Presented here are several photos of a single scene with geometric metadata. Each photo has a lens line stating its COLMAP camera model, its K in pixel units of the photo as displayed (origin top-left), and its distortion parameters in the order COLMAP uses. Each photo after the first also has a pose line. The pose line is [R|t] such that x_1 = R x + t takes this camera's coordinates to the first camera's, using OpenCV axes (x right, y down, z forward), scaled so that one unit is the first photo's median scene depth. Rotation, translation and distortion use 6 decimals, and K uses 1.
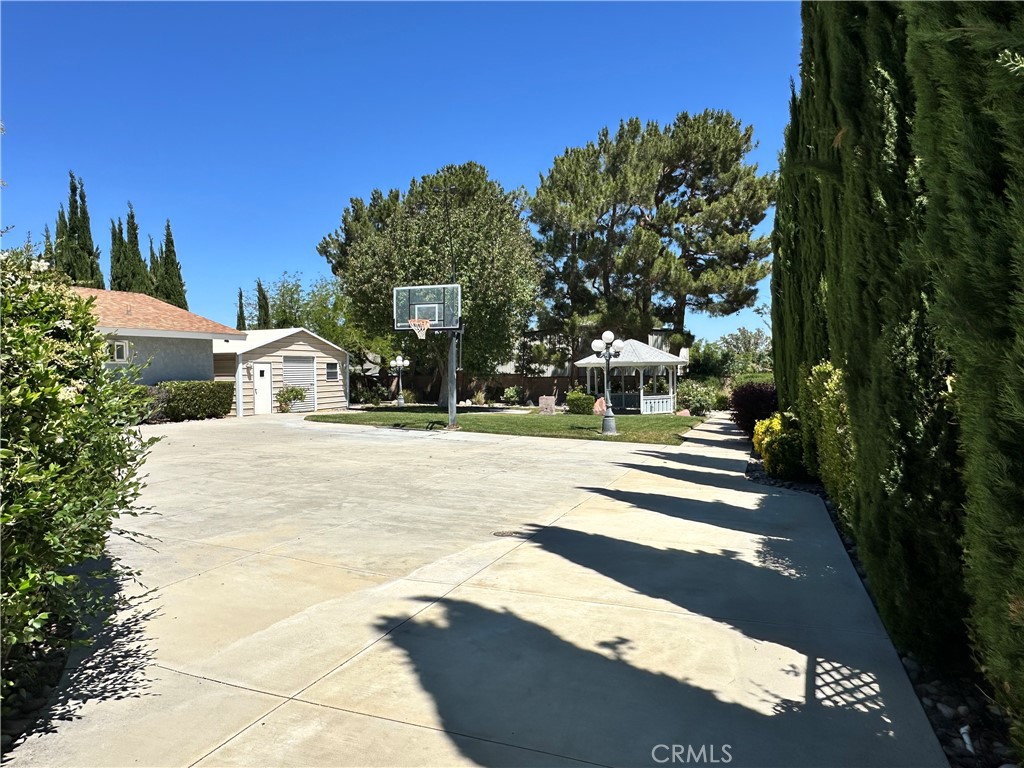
lens RADIAL K [[656.9, 0, 512.0], [0, 656.9, 384.0], [0, 0, 1]] dist [-0.000032, -0.000191]
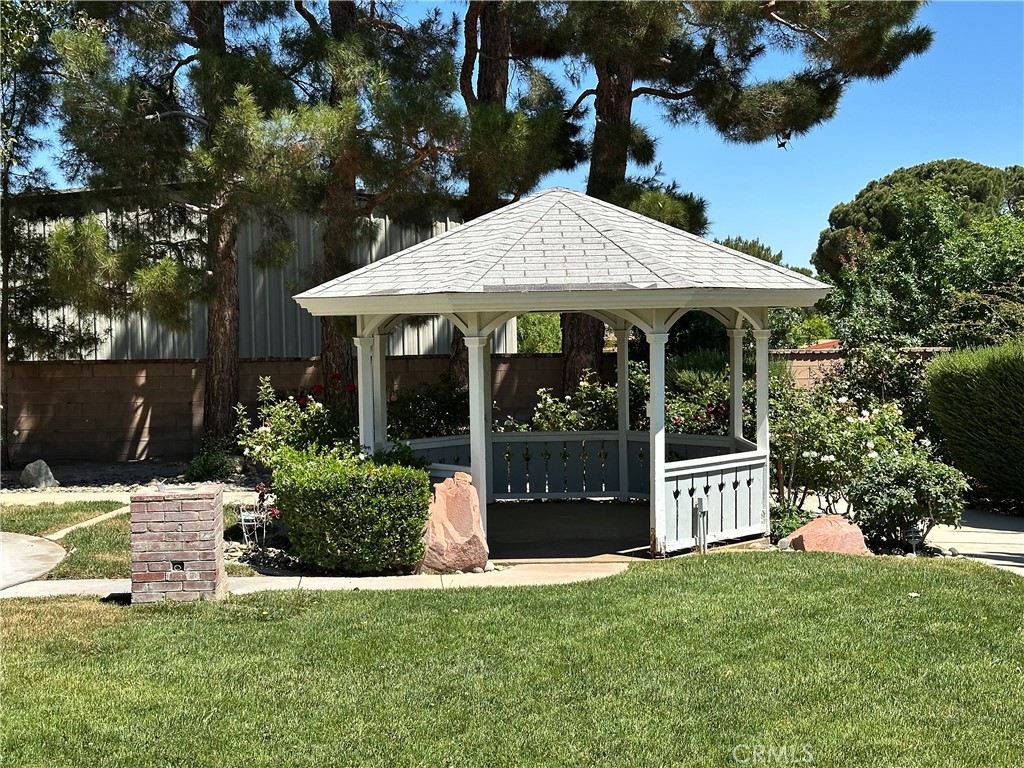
lens RADIAL K [[1296.0, 0, 512.0], [0, 1296.0, 384.0], [0, 0, 1]] dist [0.007400, 0.015073]
pose [[0.921184, -0.015377, 0.388823, 0.006106], [0.009784, 0.999818, 0.016360, -0.024035], [-0.389004, -0.011267, 0.921167, 1.312472]]
